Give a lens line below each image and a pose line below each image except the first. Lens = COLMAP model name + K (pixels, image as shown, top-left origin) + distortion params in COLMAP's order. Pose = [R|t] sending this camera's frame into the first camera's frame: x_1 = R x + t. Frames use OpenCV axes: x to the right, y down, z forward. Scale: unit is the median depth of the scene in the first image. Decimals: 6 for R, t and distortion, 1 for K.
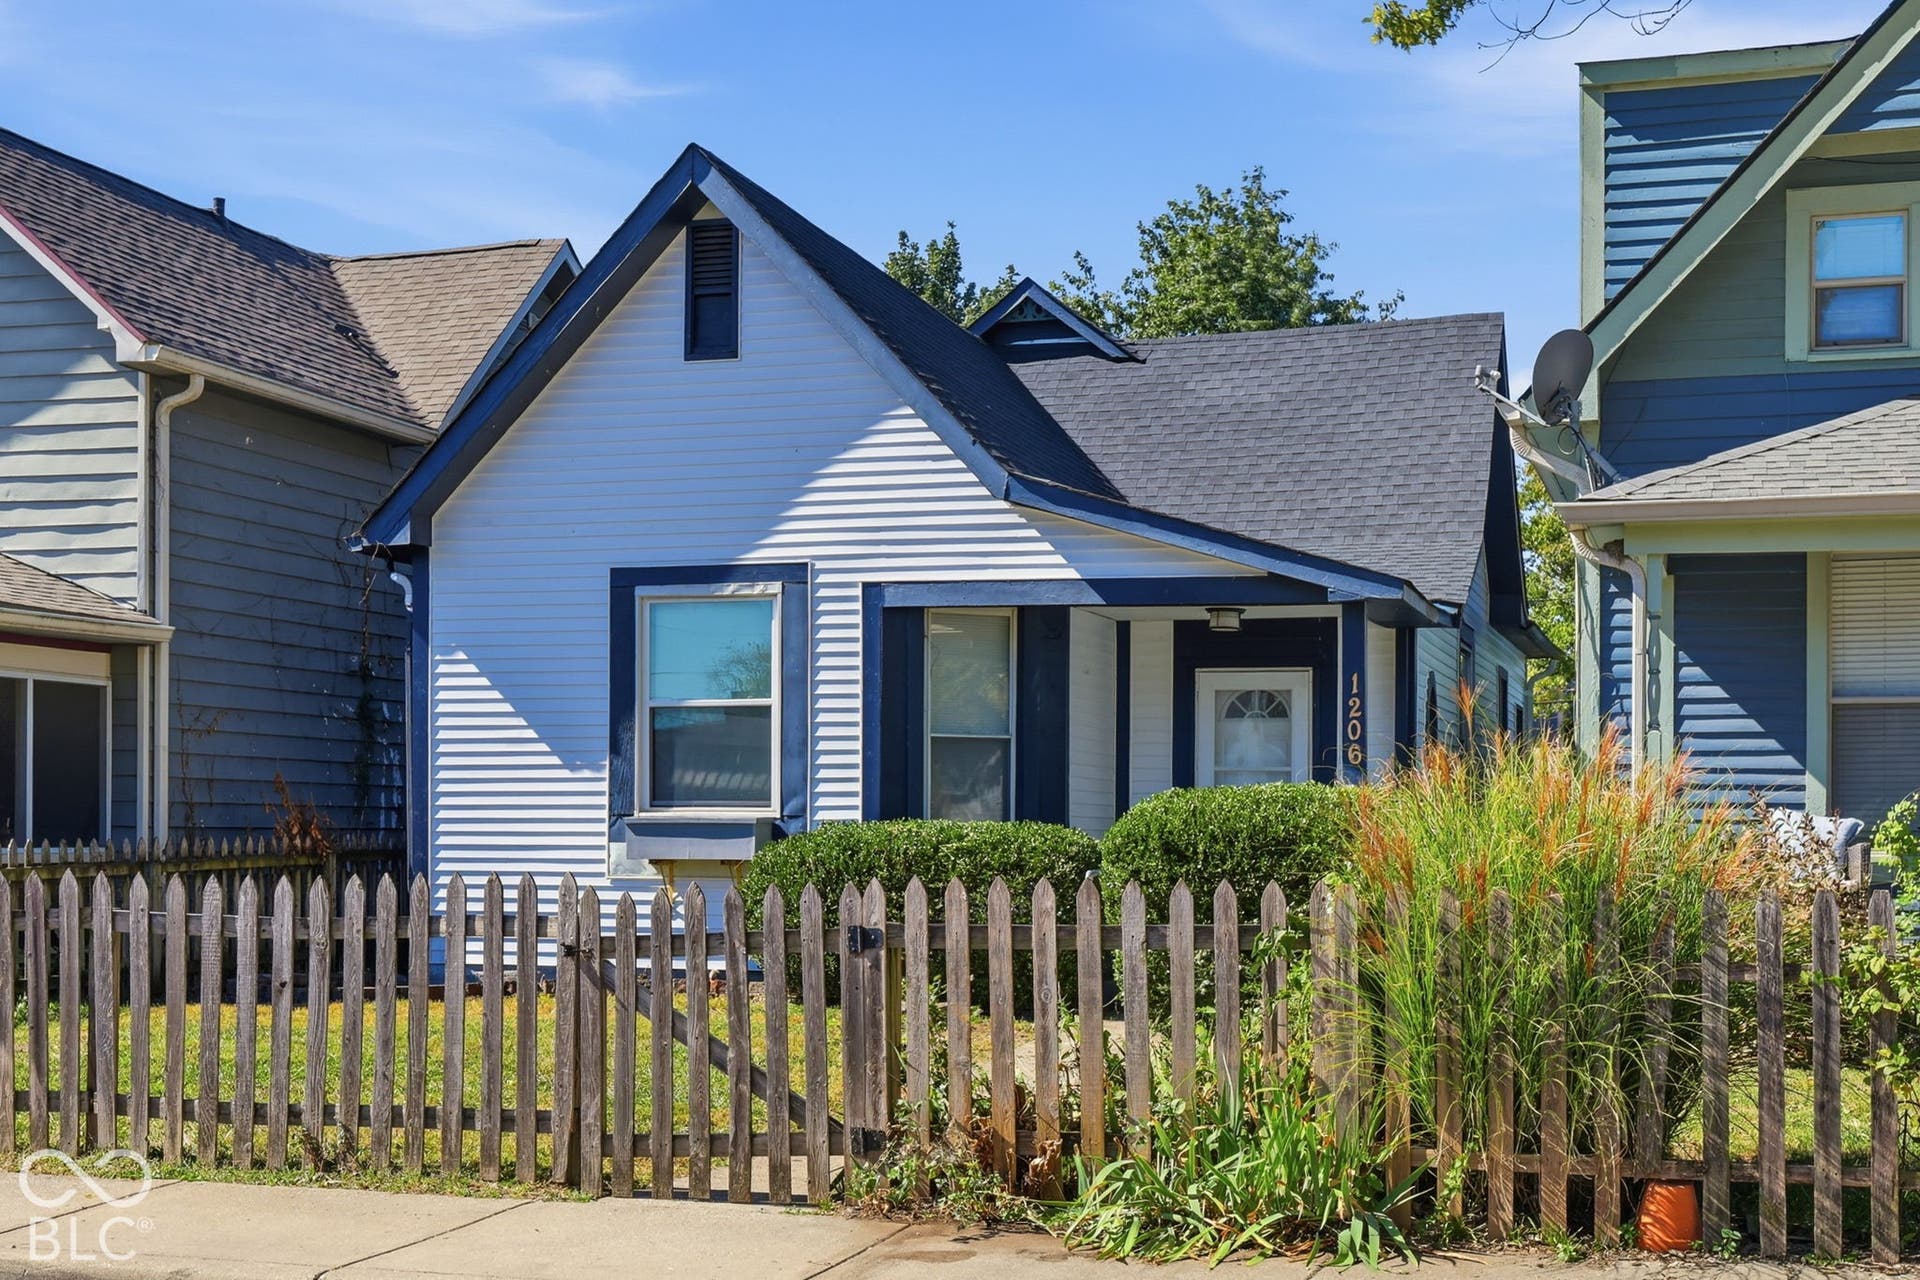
lens RADIAL K [[2534.3, 0, 936.7], [0, 2534.3, 817.6], [0, 0, 1]] dist [0.003704, -0.002540]
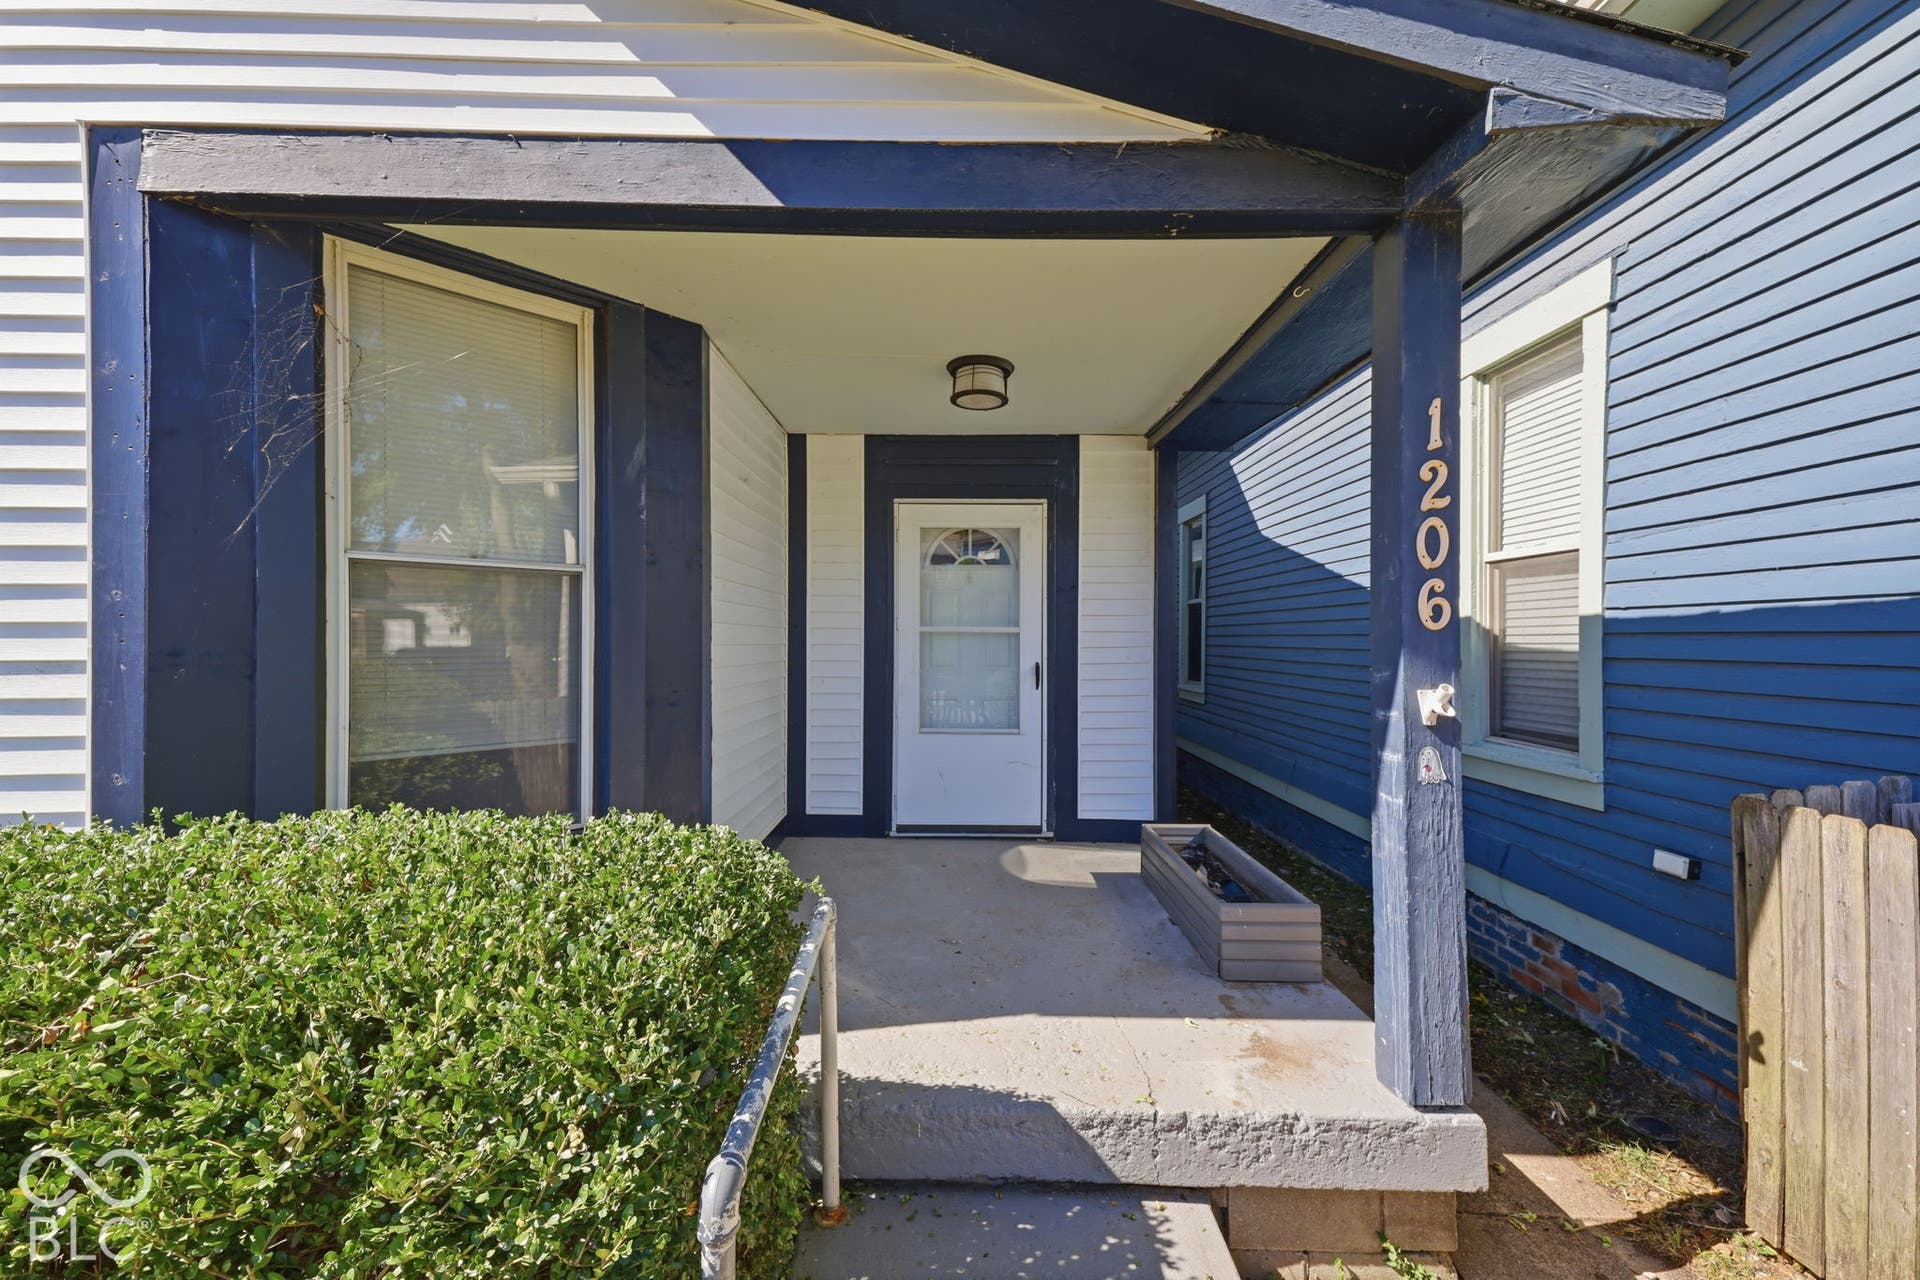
lens RADIAL K [[786.1, 0, 950.2], [0, 786.1, 635.4], [0, 0, 1]] dist [0.029694, -0.000313]
pose [[0.956825, -0.003122, 0.290647, 0.054048], [0.003120, 0.999995, 0.000473, -0.019235], [-0.290647, 0.000454, 0.956830, 0.842797]]
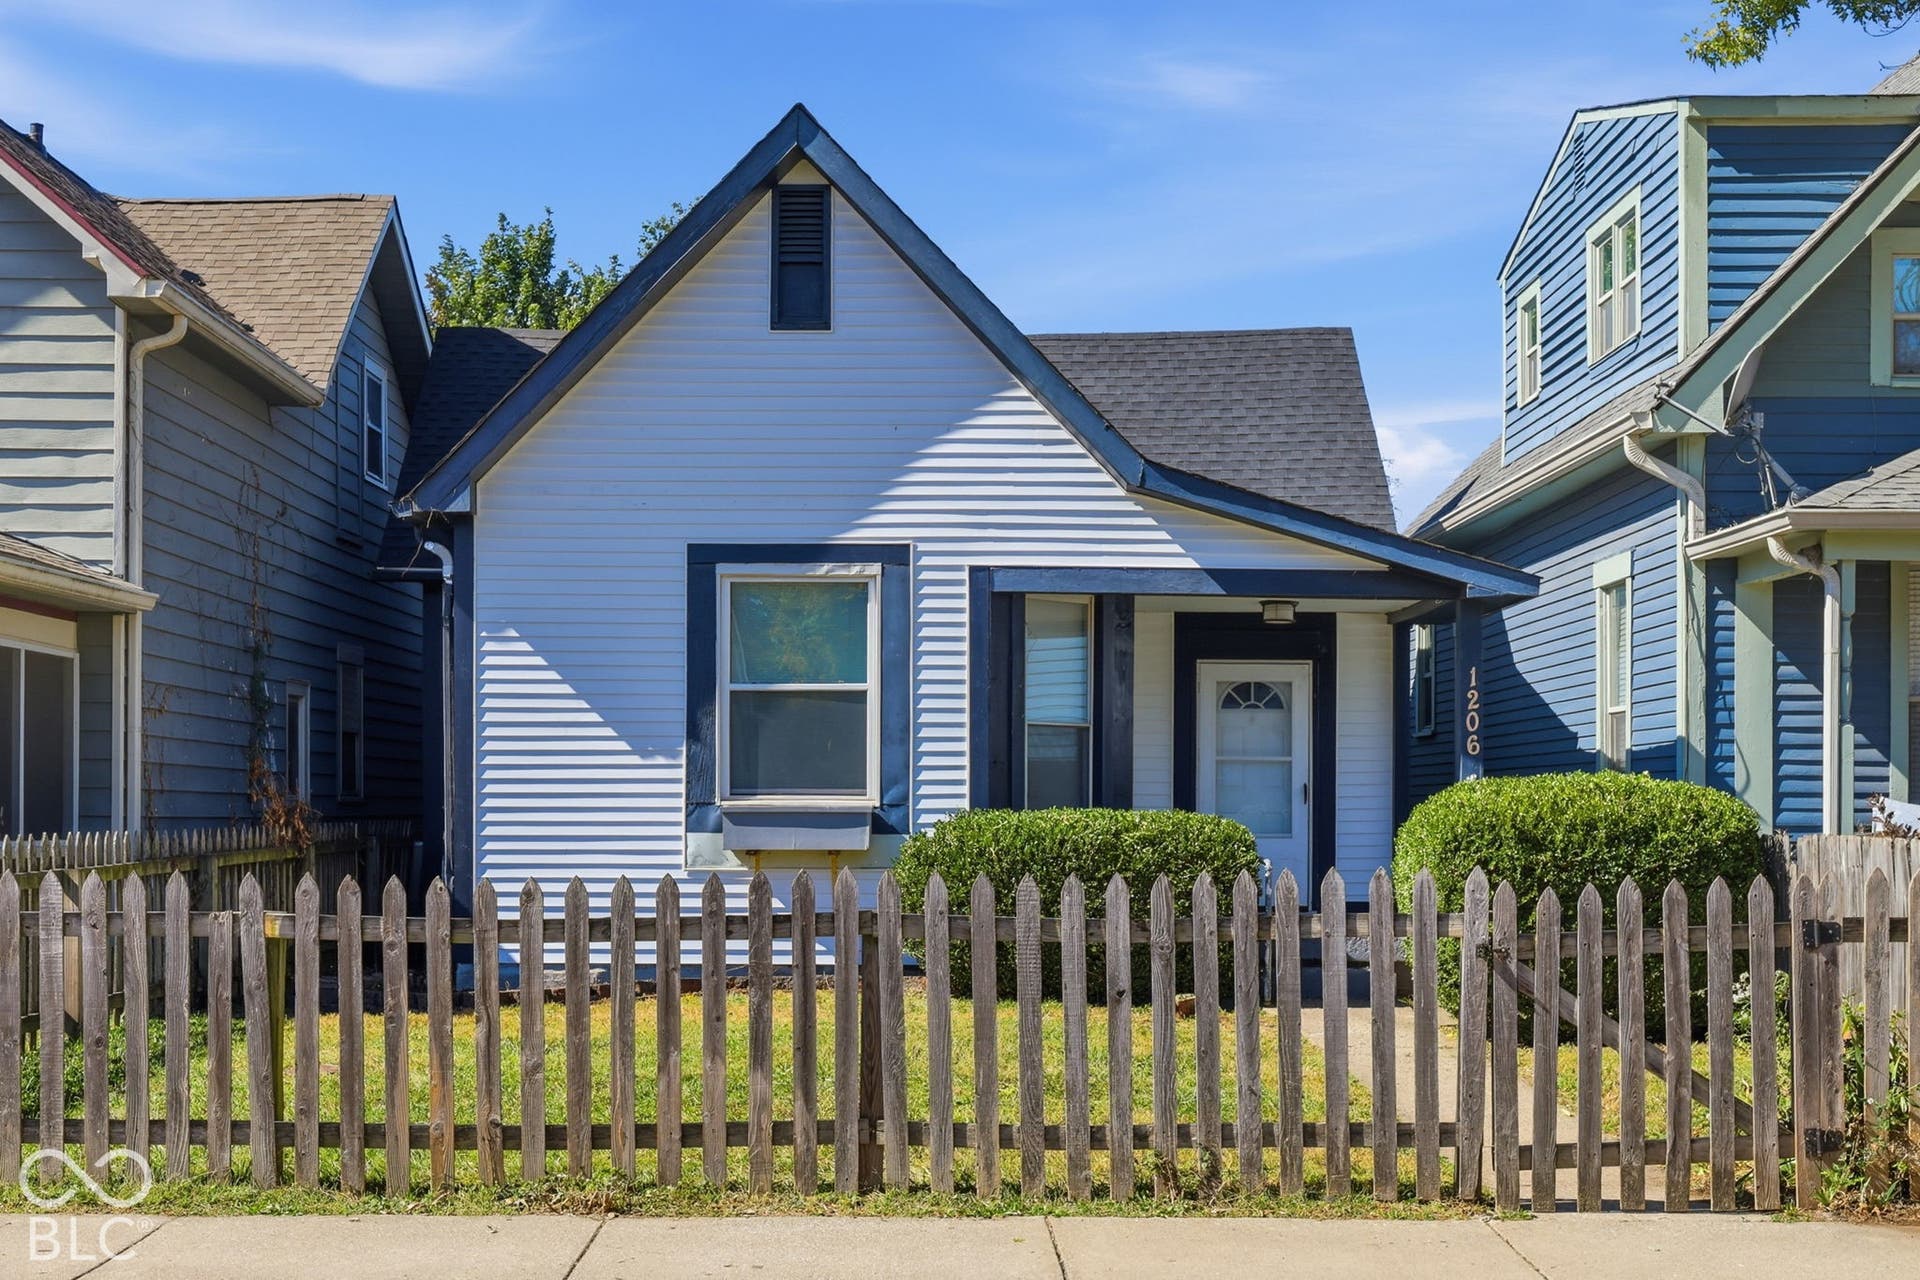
lens RADIAL K [[2434.2, 0, 900.6], [0, 2434.2, 791.0], [0, 0, 1]] dist [0.003870, 0.008575]
pose [[0.958719, 0.001332, 0.284351, -0.318595], [0.000277, 0.999984, -0.005617, -0.000653], [-0.284354, 0.005464, 0.958704, 0.105695]]
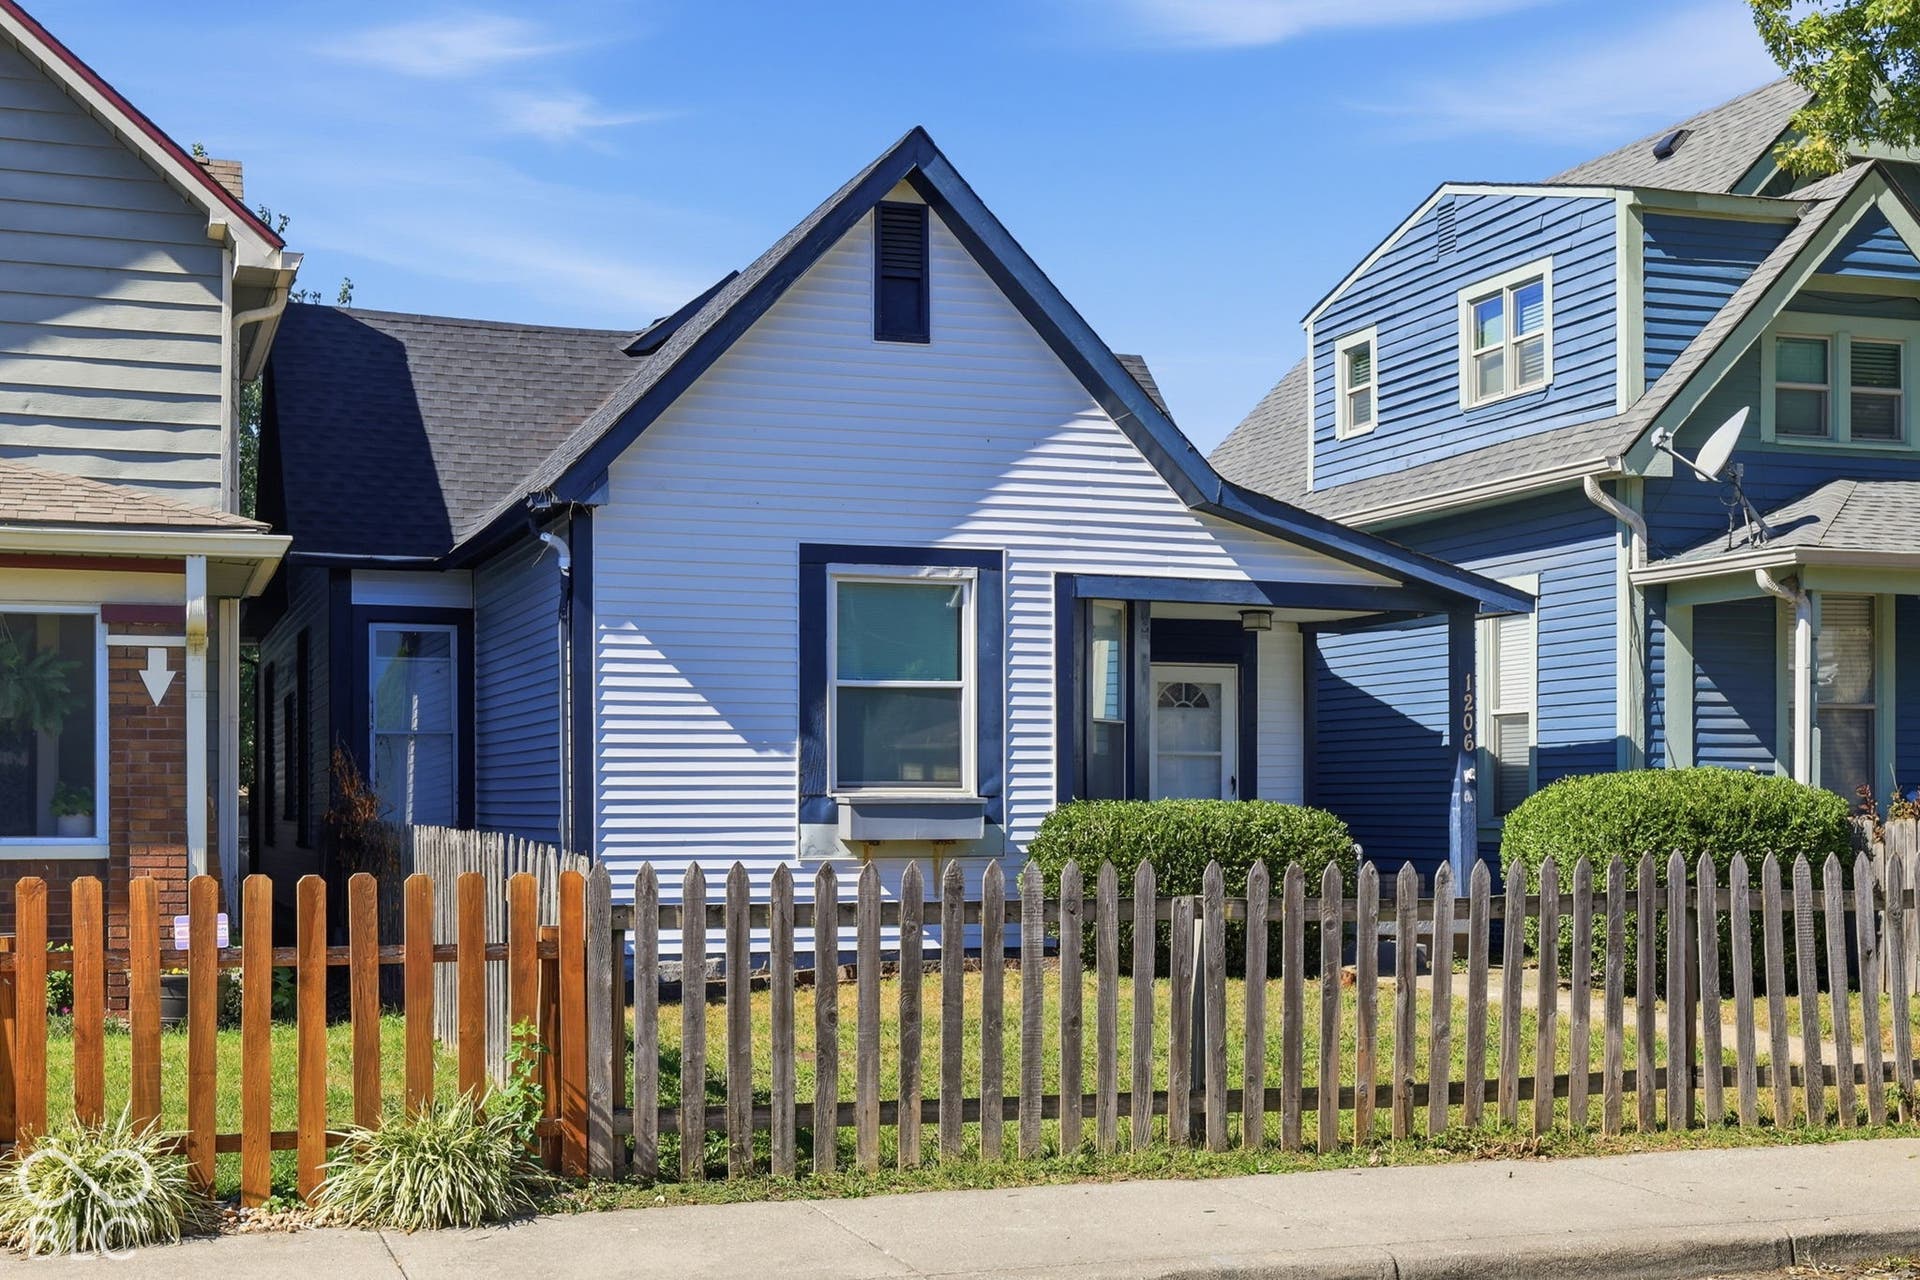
lens RADIAL K [[2434.2, 0, 900.6], [0, 2434.2, 791.0], [0, 0, 1]] dist [0.003870, 0.008575]
pose [[0.814098, -0.001248, 0.580726, -0.657594], [0.002566, 0.999996, -0.001448, -0.001436], [-0.580722, 0.002670, 0.814098, 0.217465]]
